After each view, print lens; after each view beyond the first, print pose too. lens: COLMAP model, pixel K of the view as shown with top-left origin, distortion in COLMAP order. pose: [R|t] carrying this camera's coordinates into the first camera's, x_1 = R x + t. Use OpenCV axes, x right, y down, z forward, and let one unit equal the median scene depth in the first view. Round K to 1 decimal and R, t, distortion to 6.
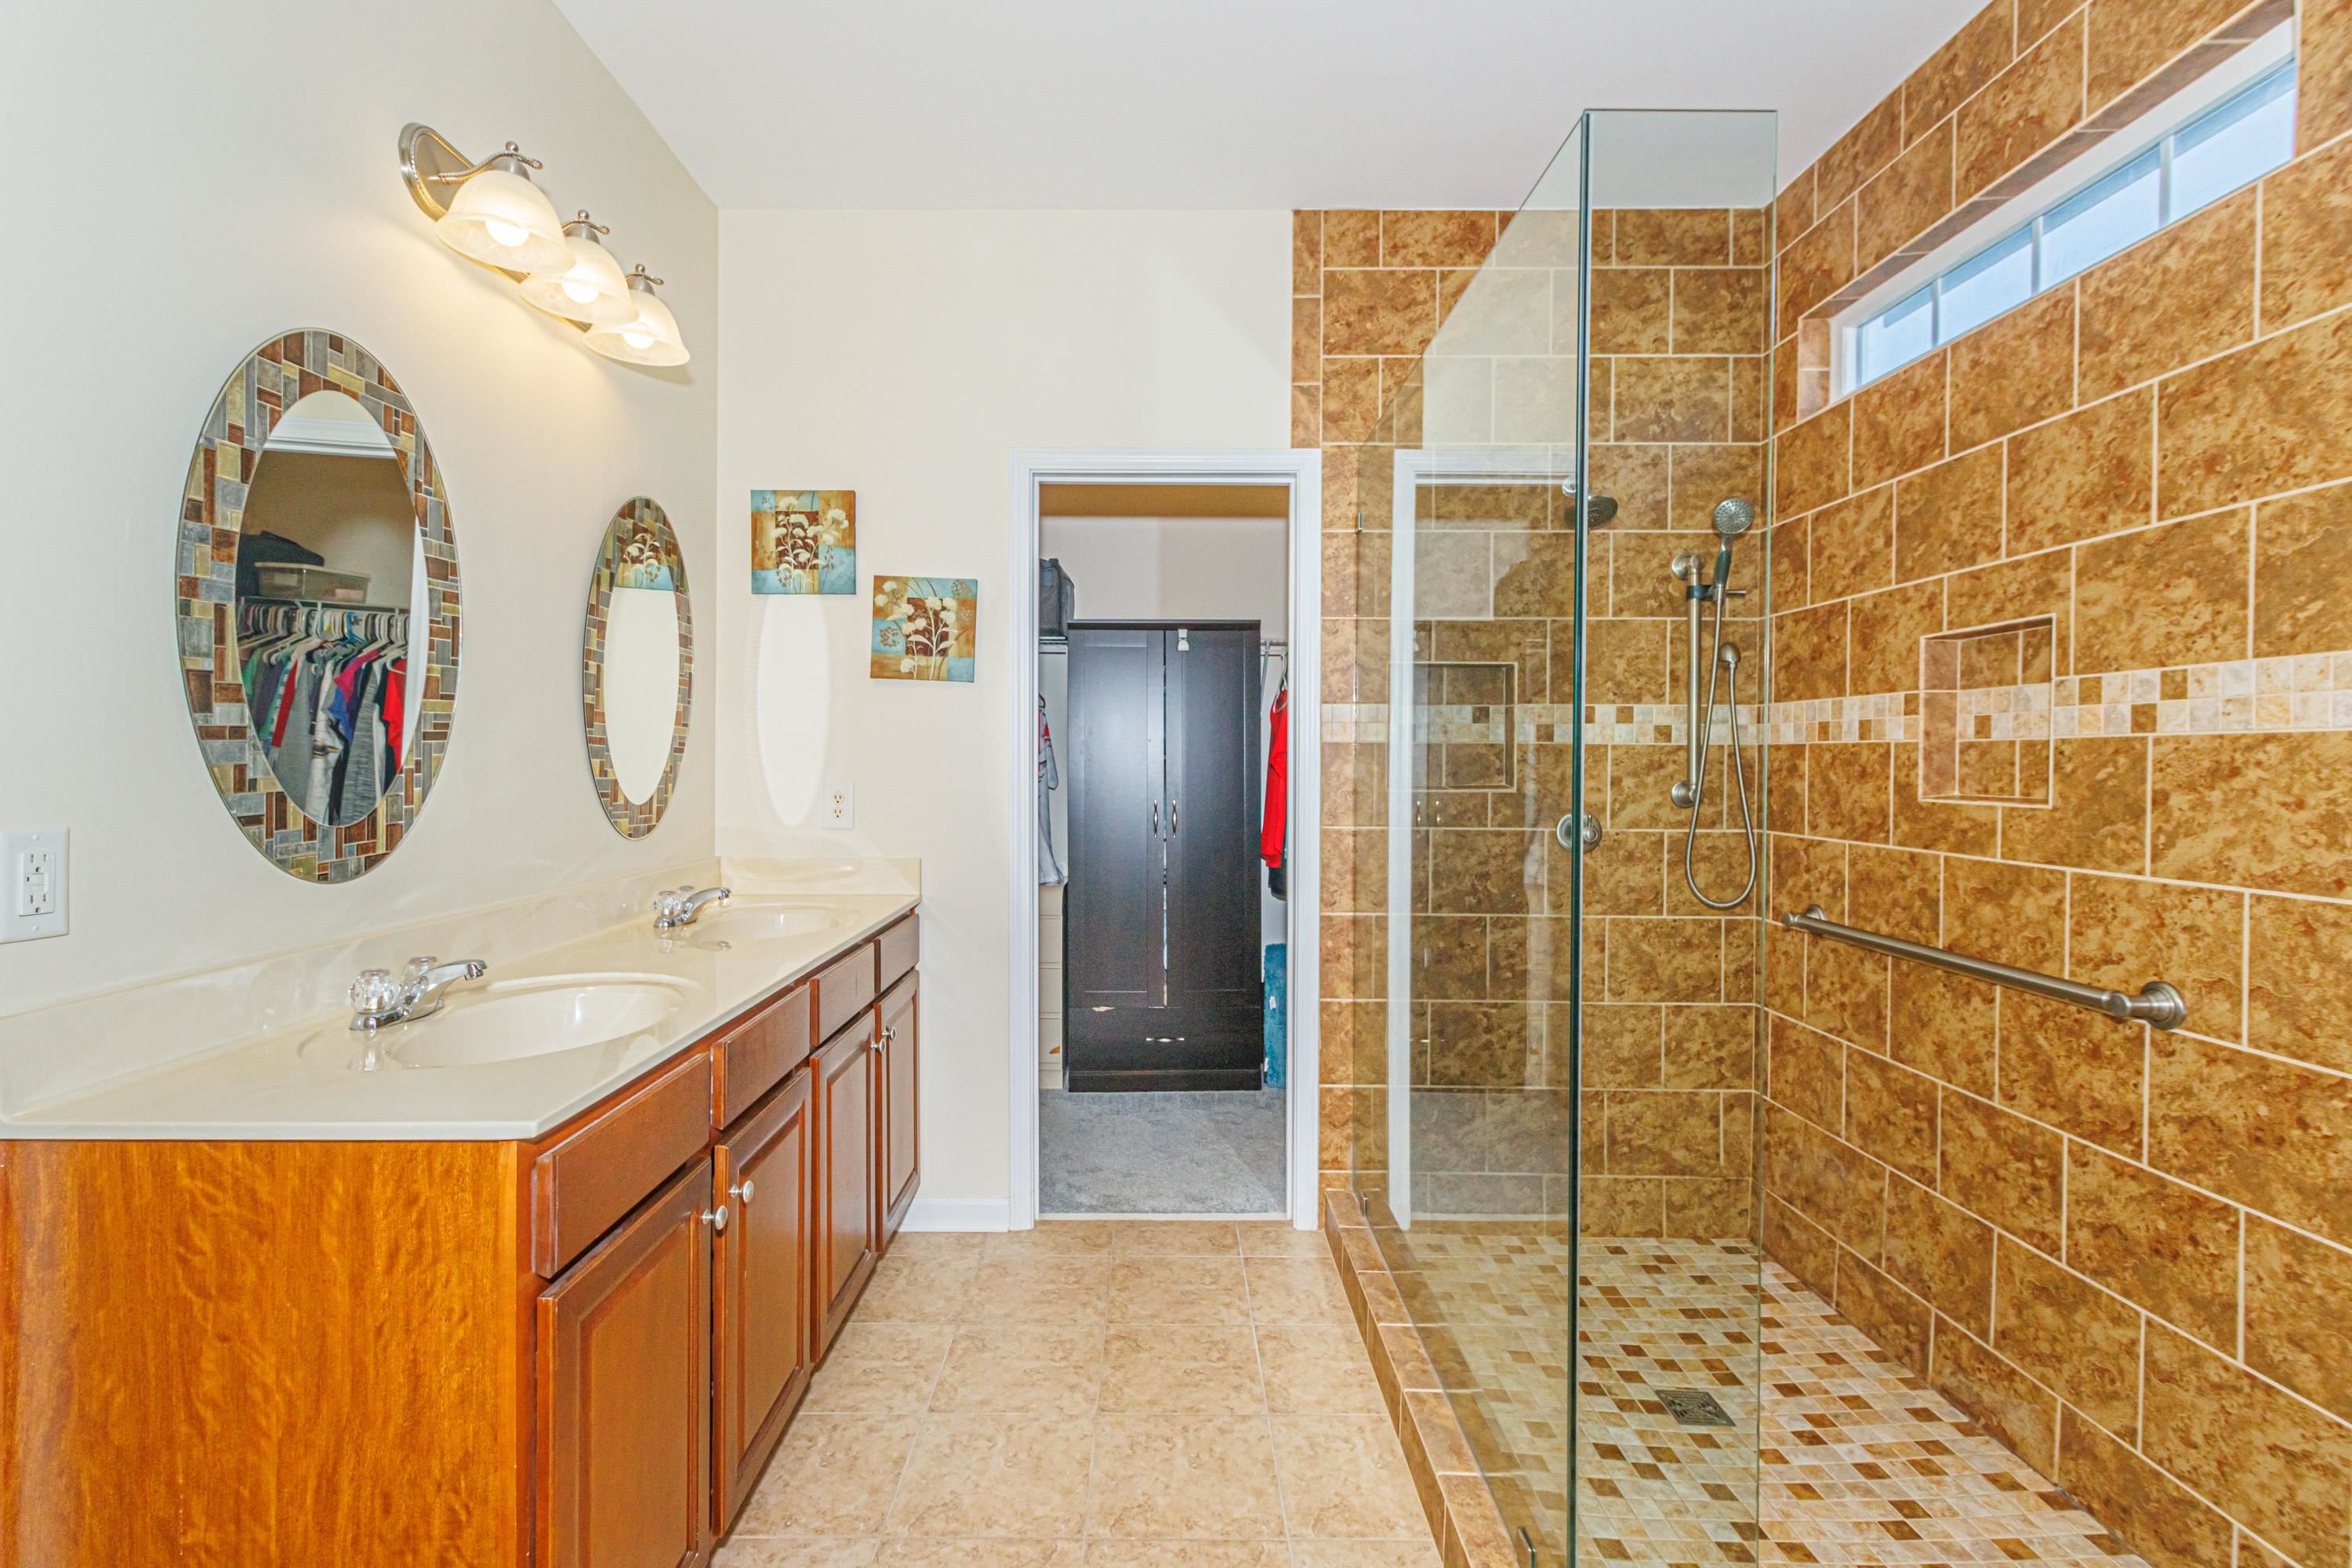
lens RADIAL K [[1083.4, 0, 1167.1], [0, 1083.4, 775.2], [0, 0, 1]] dist [-0.005507, 0.000507]
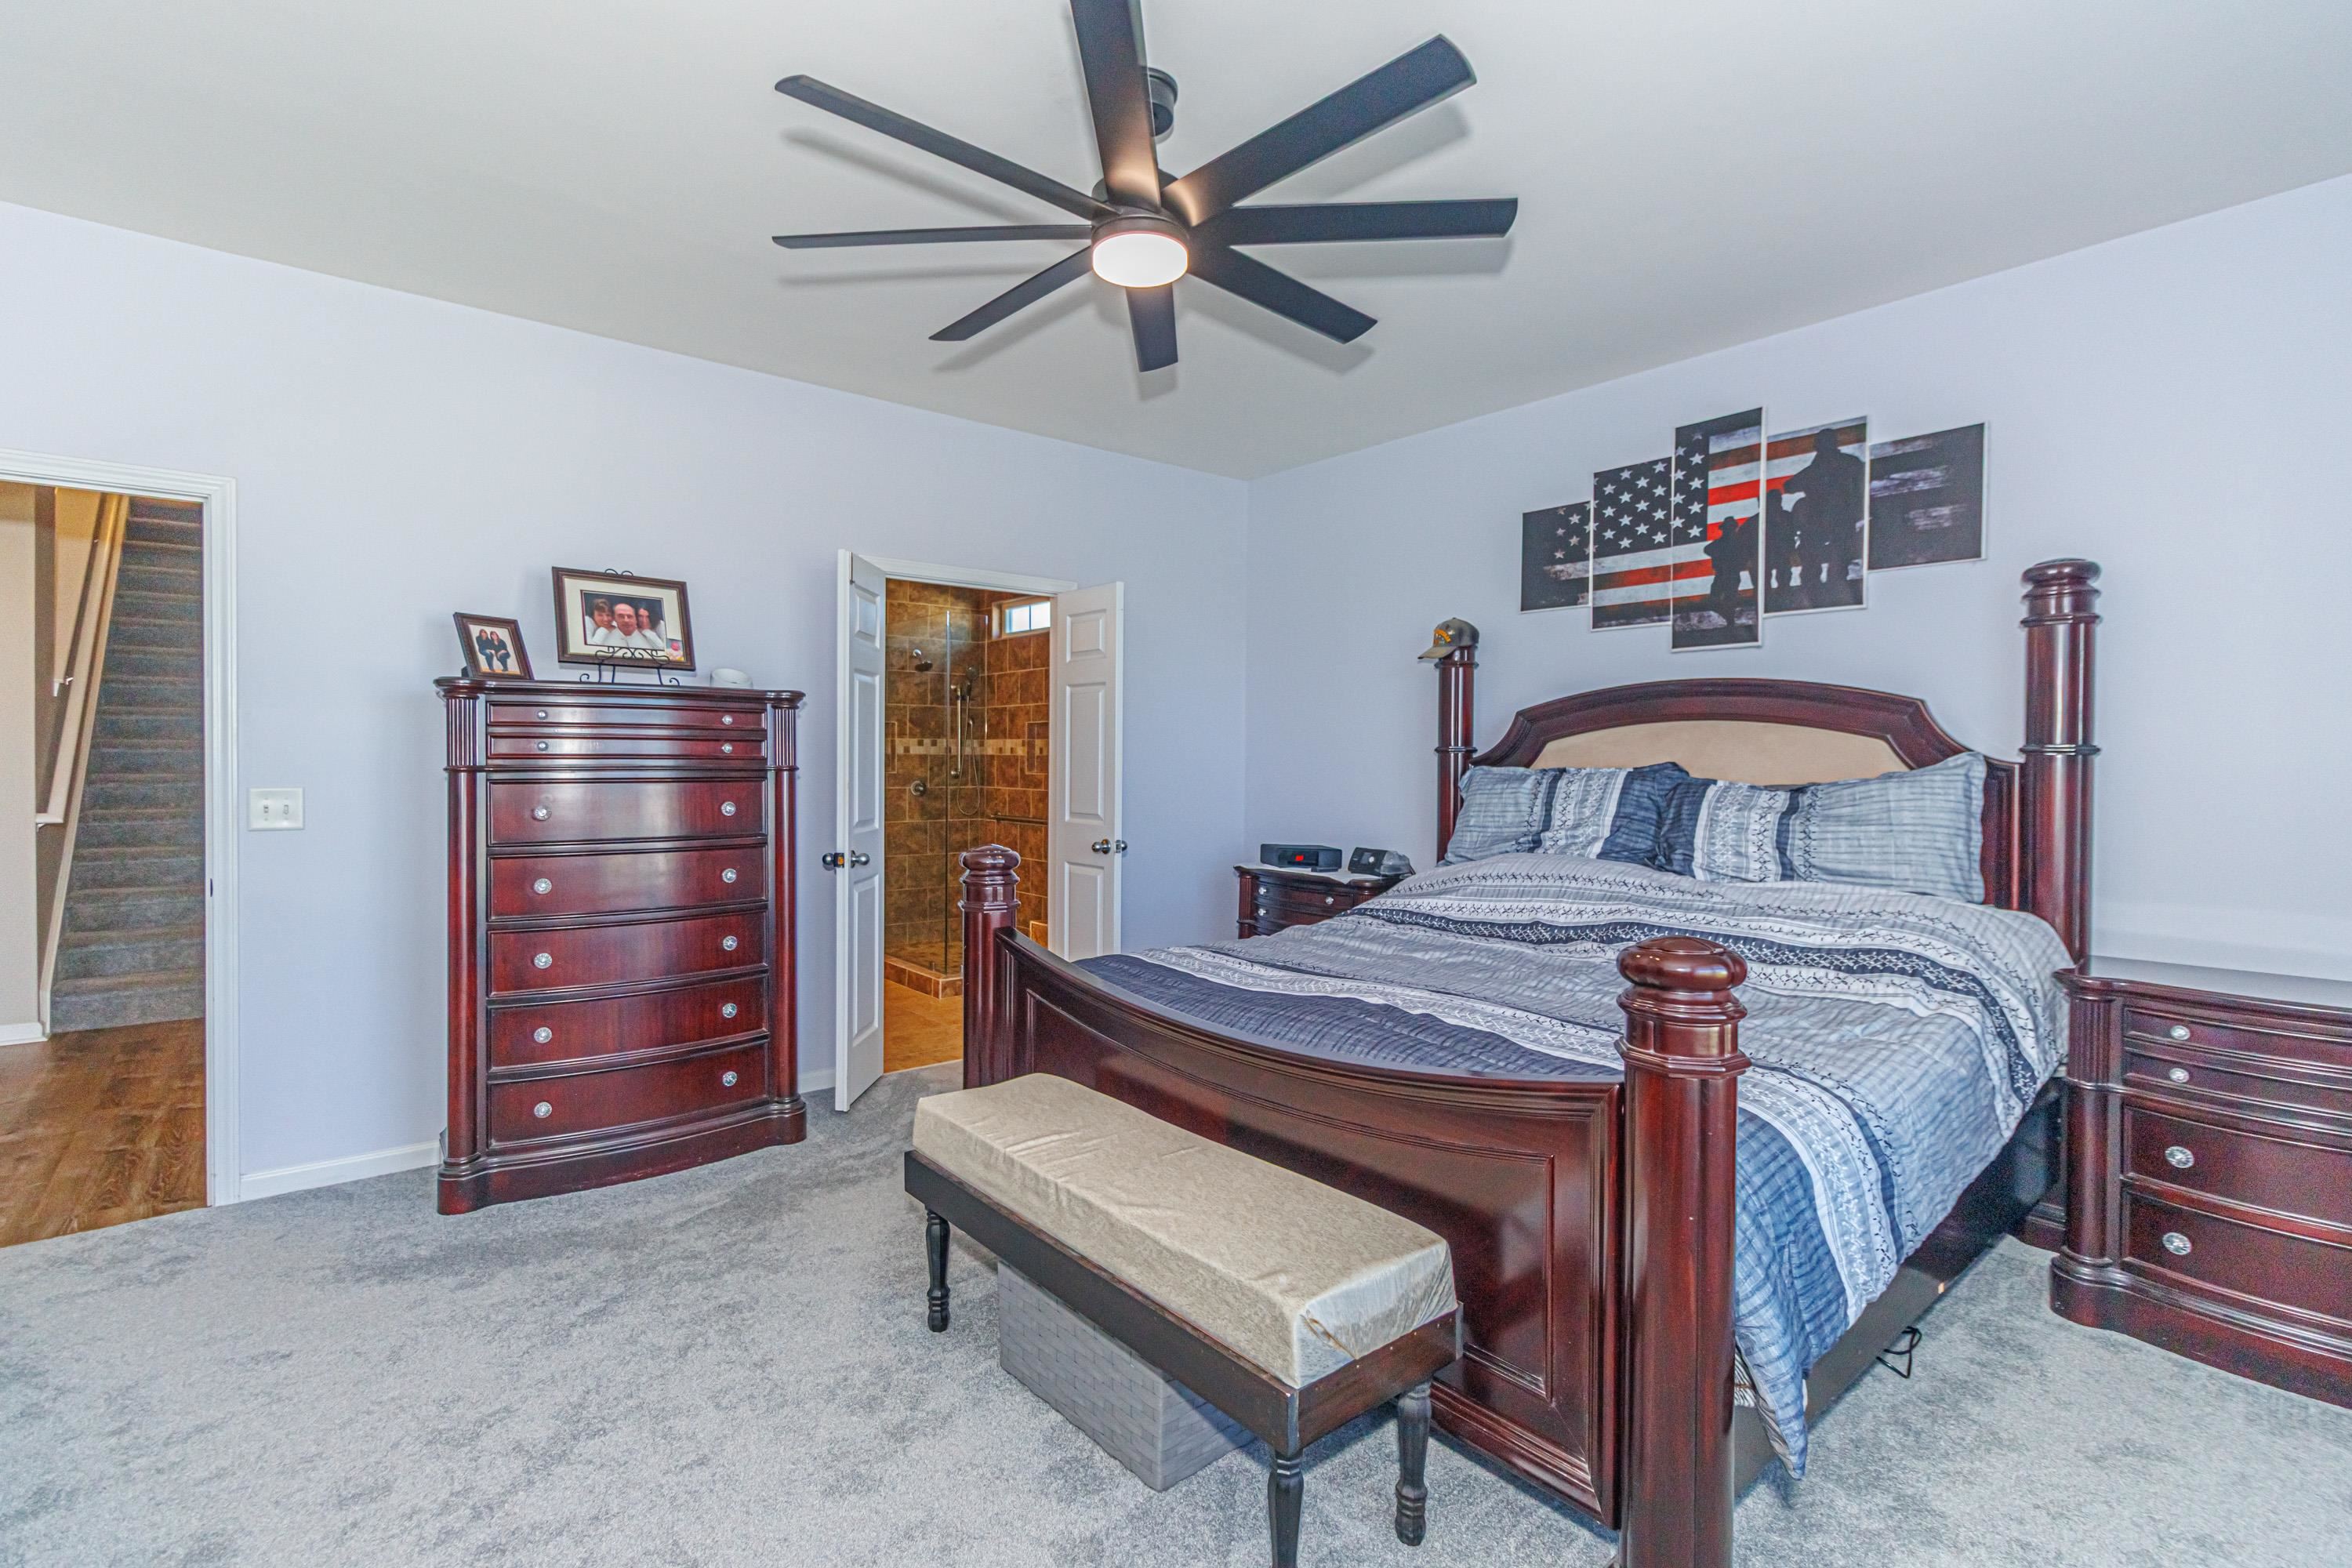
lens RADIAL K [[1083.4, 0, 1176.5], [0, 1083.4, 780.6], [0, 0, 1]] dist [-0.005507, 0.000507]
pose [[0.774485, -0.000815, 0.632592, -0.836145], [0.001343, 0.999999, -0.000355, 0.039525], [-0.632591, 0.001124, 0.774485, -1.494059]]
